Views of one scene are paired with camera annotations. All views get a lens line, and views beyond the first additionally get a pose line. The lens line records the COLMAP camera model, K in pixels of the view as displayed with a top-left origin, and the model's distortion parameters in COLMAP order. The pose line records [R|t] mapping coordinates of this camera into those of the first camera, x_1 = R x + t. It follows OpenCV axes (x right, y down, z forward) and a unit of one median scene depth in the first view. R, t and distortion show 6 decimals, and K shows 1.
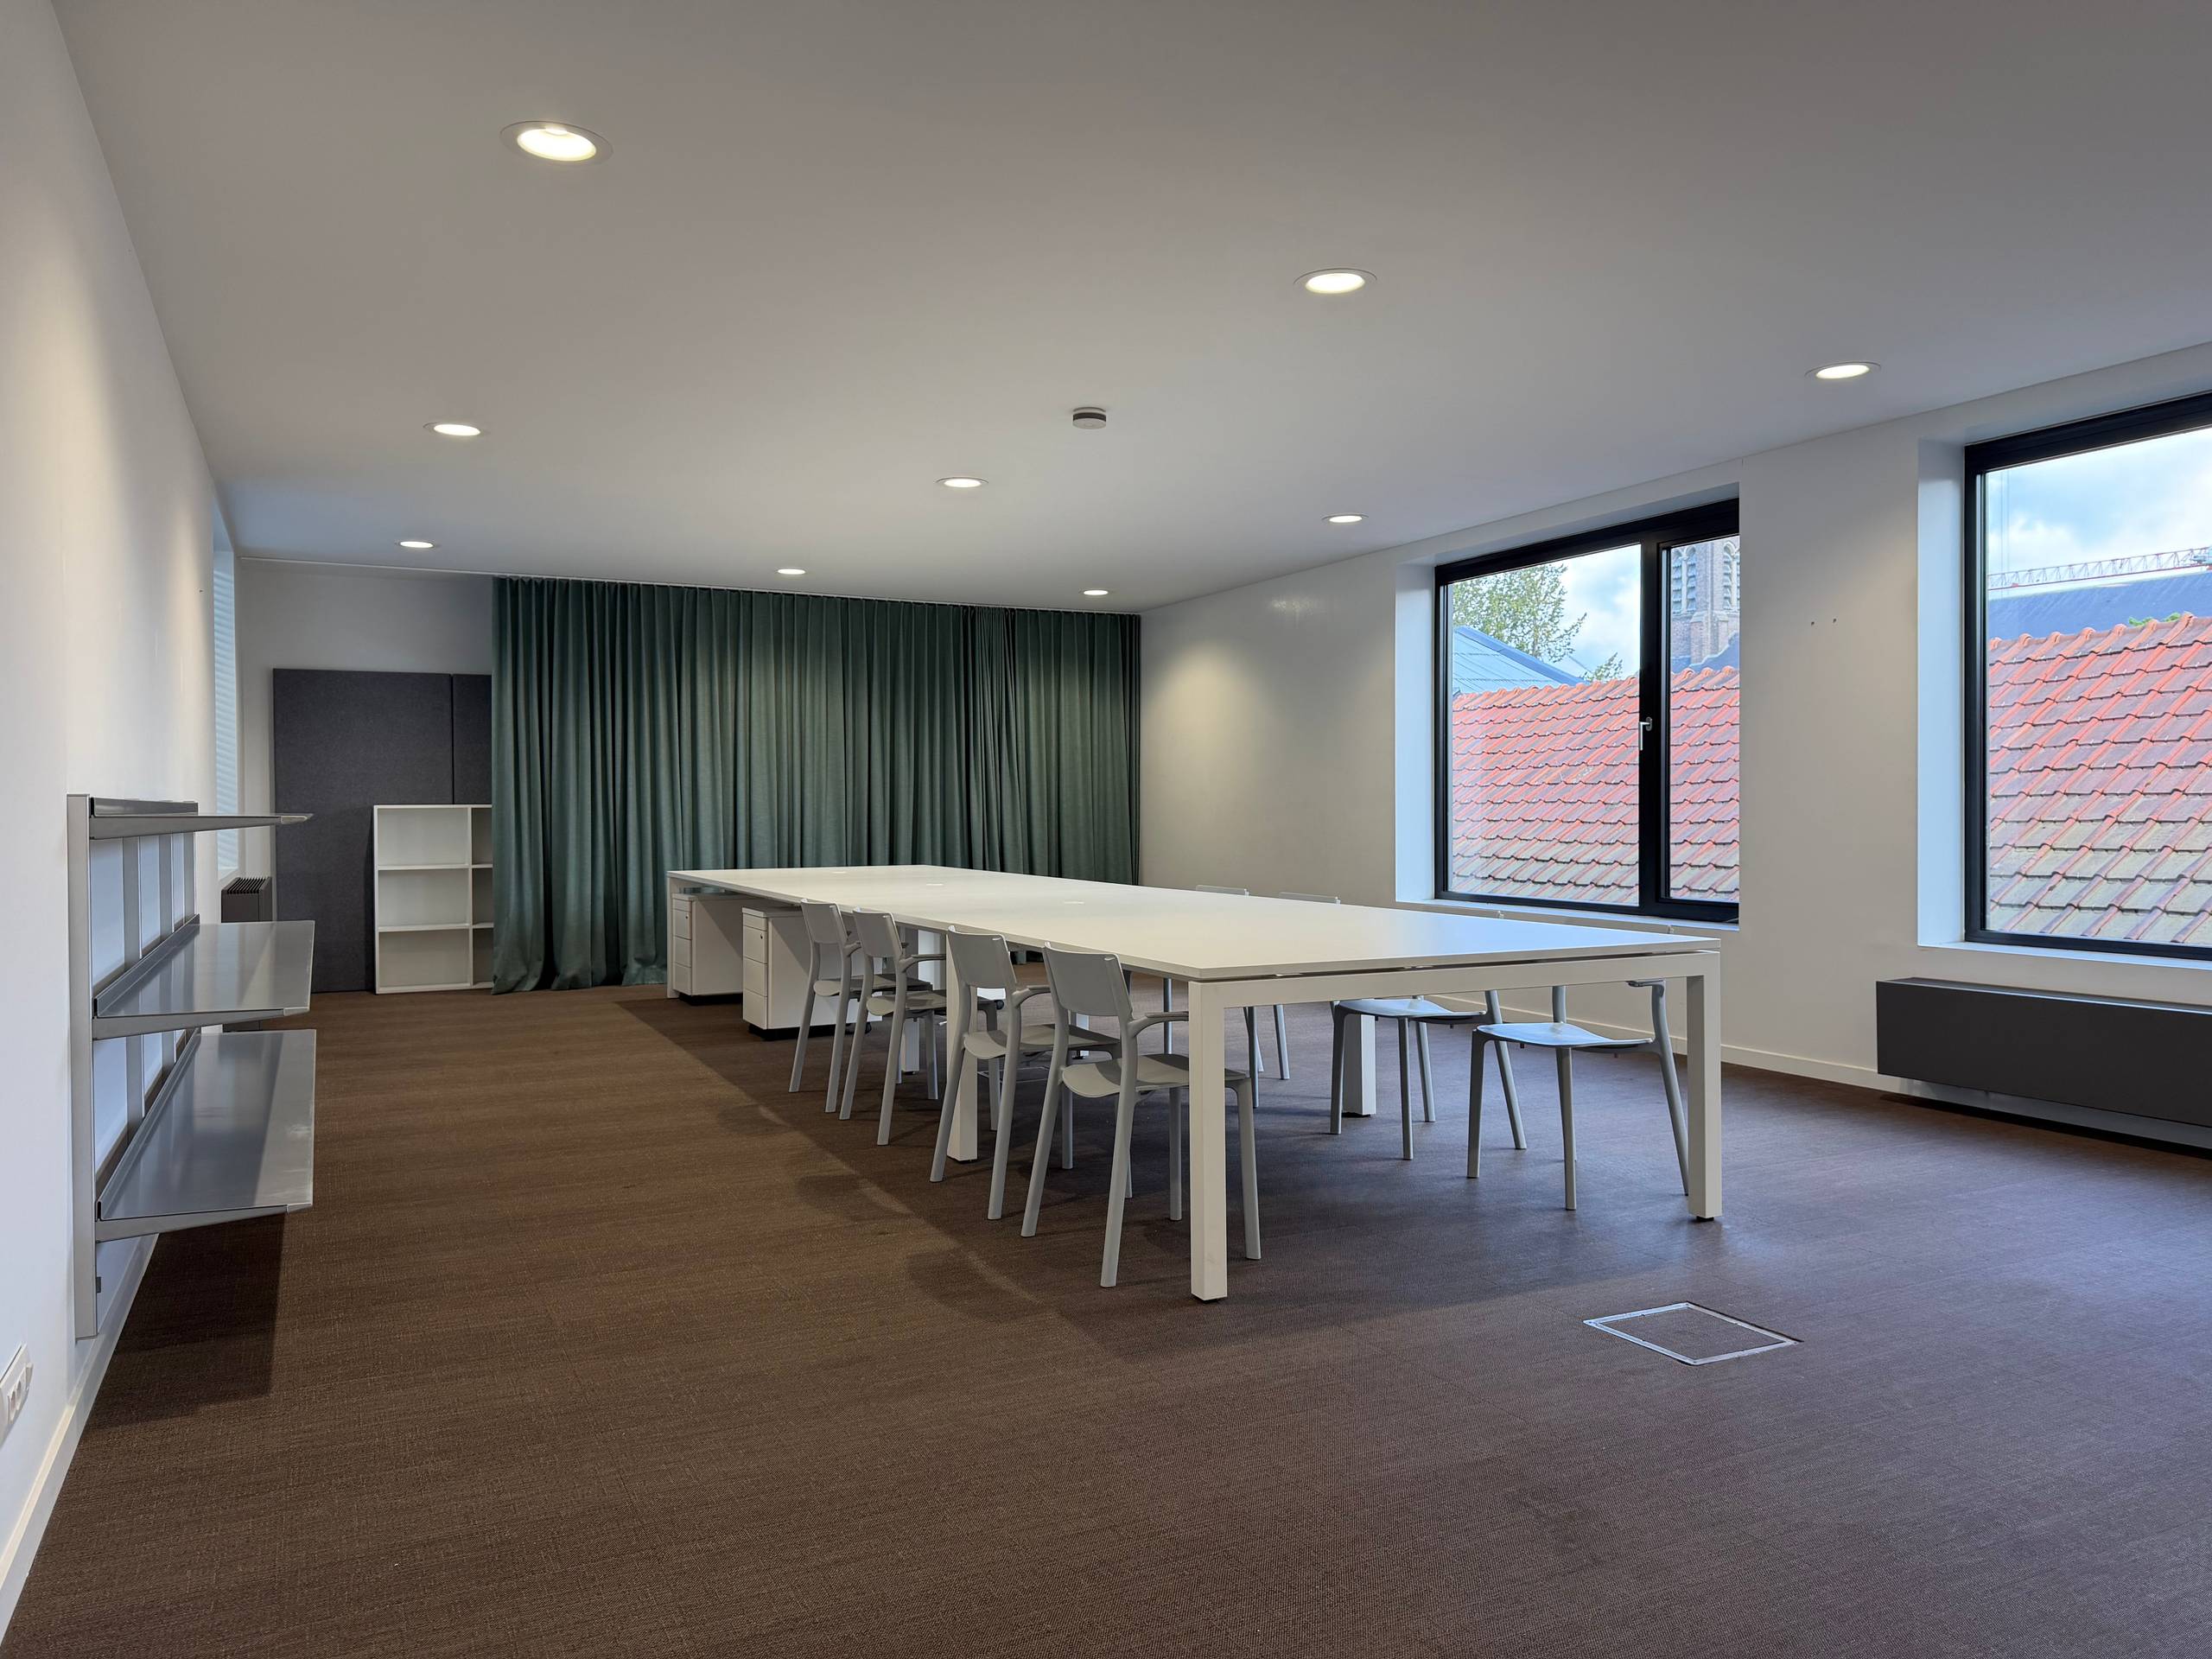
lens RADIAL K [[1544.8, 0, 1089.5], [0, 1544.8, 821.4], [0, 0, 1]] dist [0.054027, -0.056193]
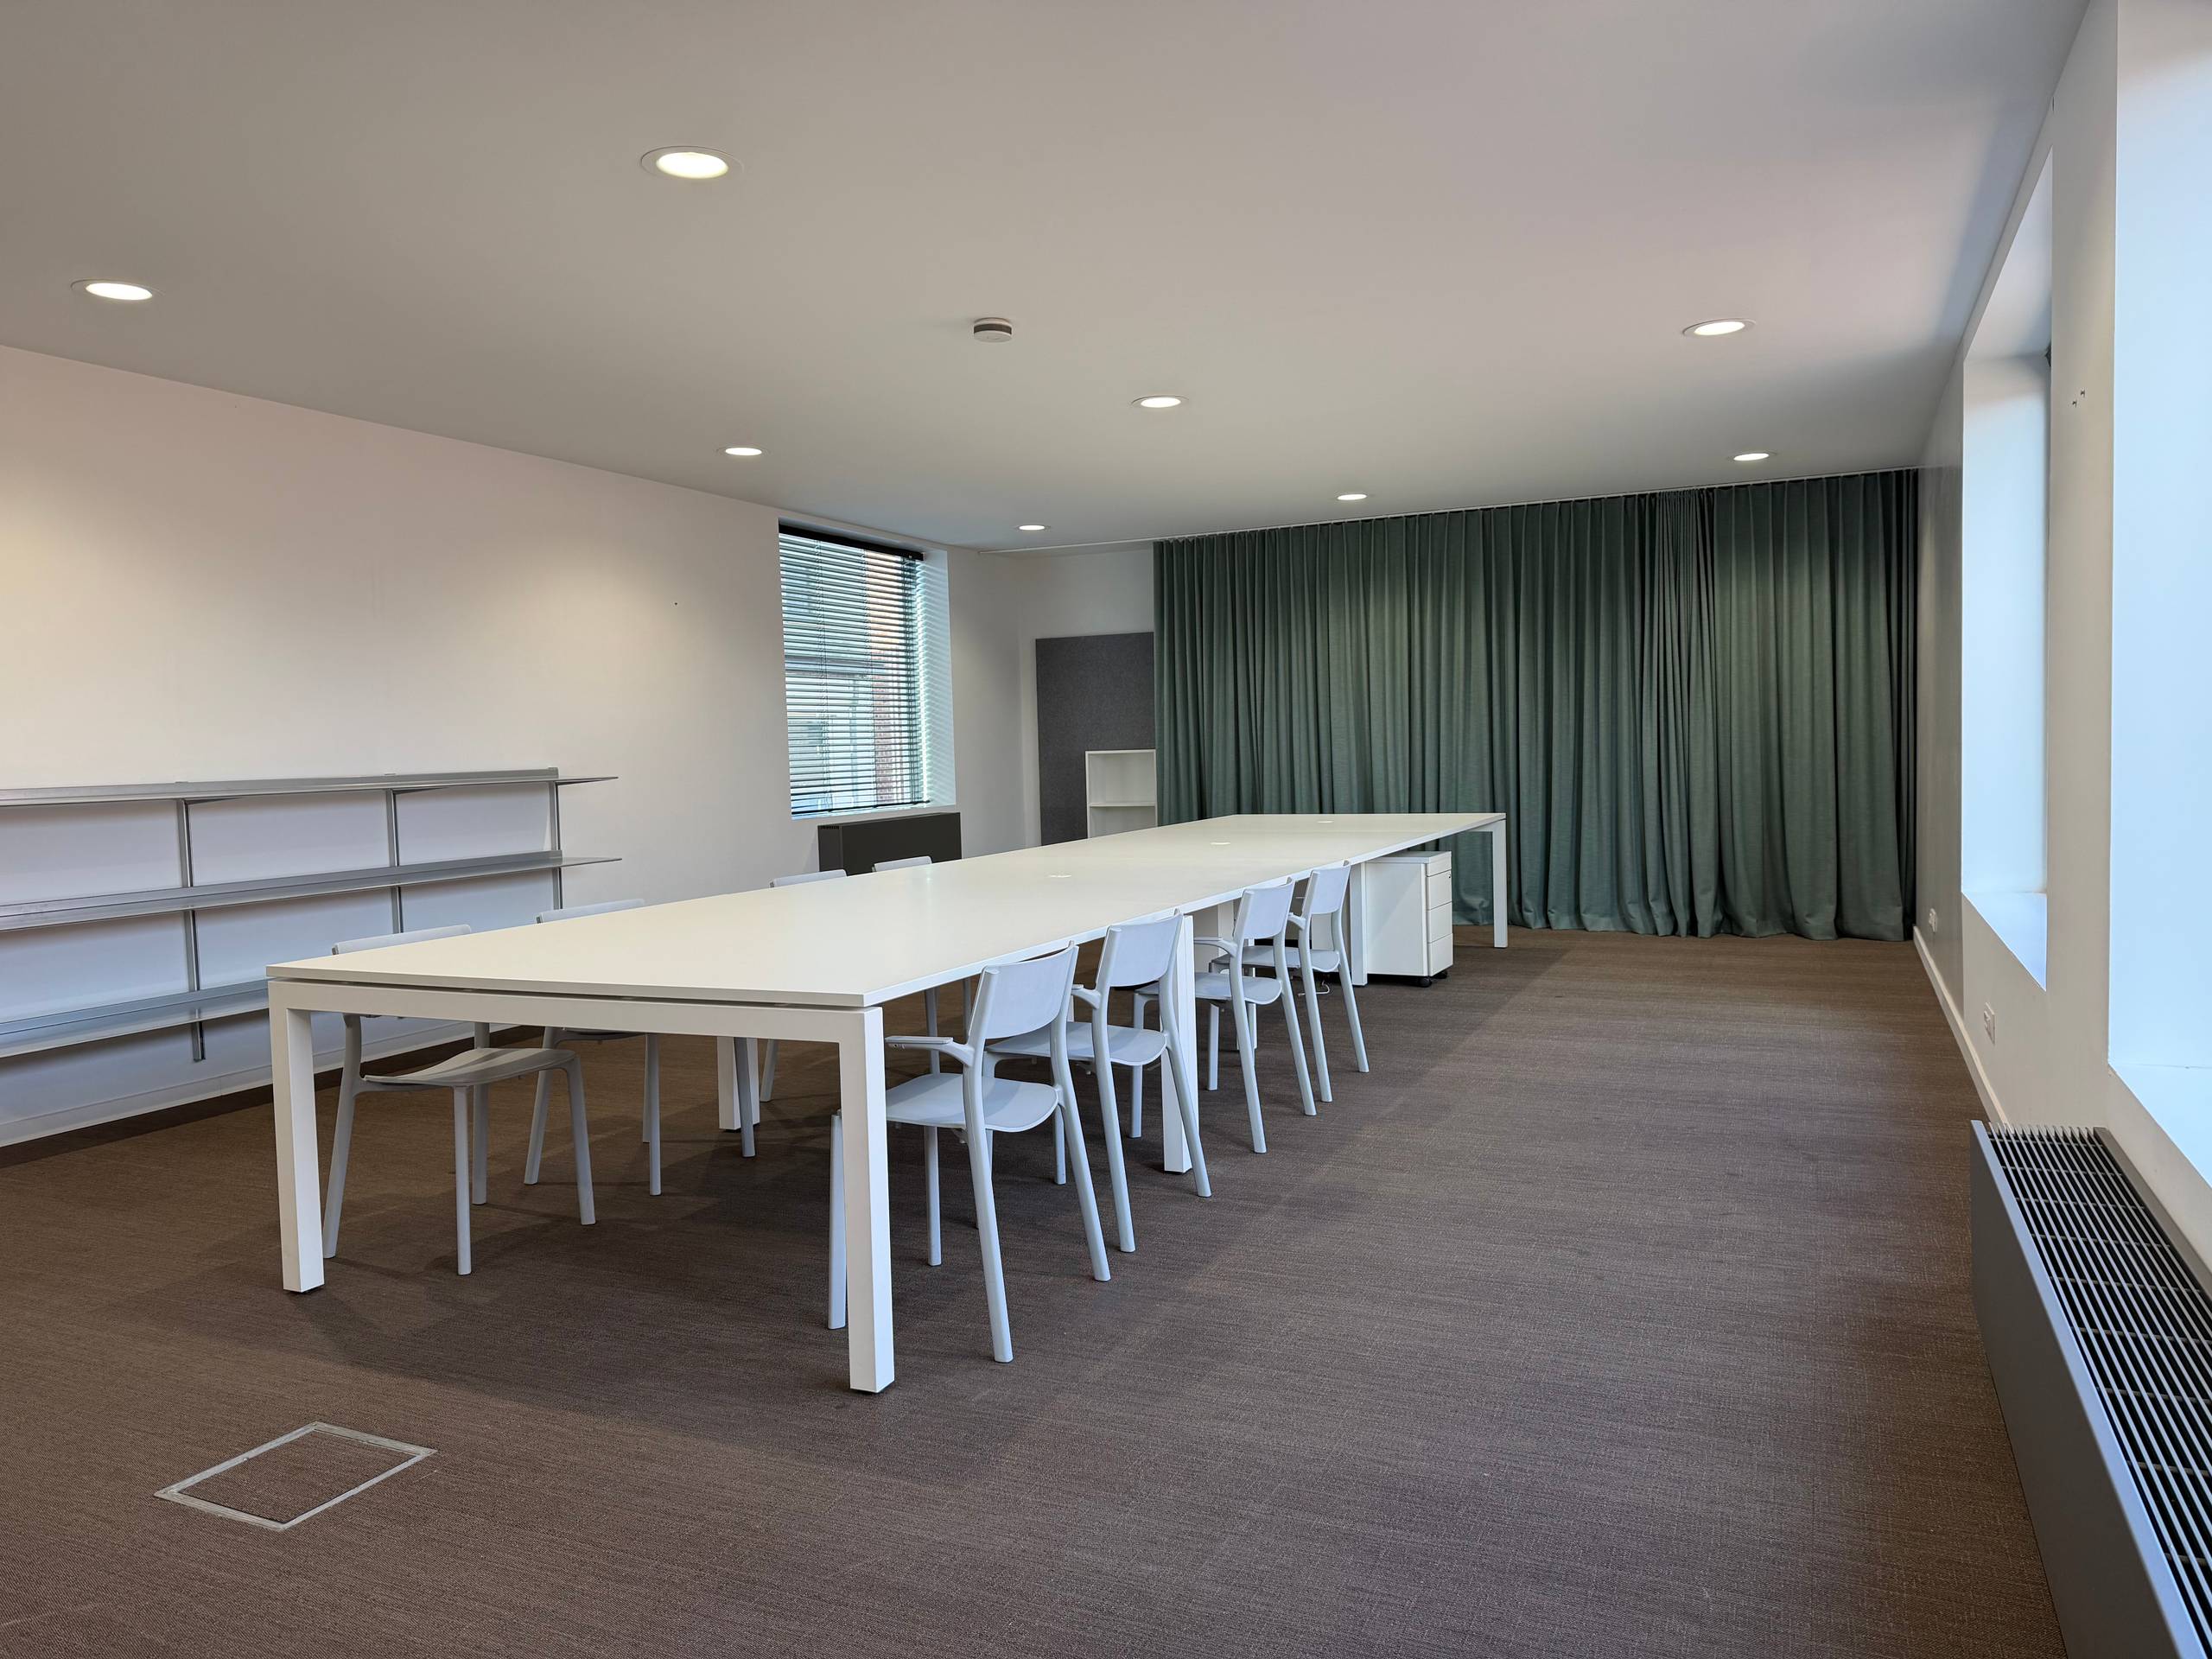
lens RADIAL K [[1544.8, 0, 1127.5], [0, 1544.8, 789.2], [0, 0, 1]] dist [0.054027, -0.056193]
pose [[0.630120, 0.012488, -0.776398, 0.460873], [0.016474, 0.999431, 0.029445, -0.014493], [0.776323, -0.031344, 0.629555, 0.302807]]
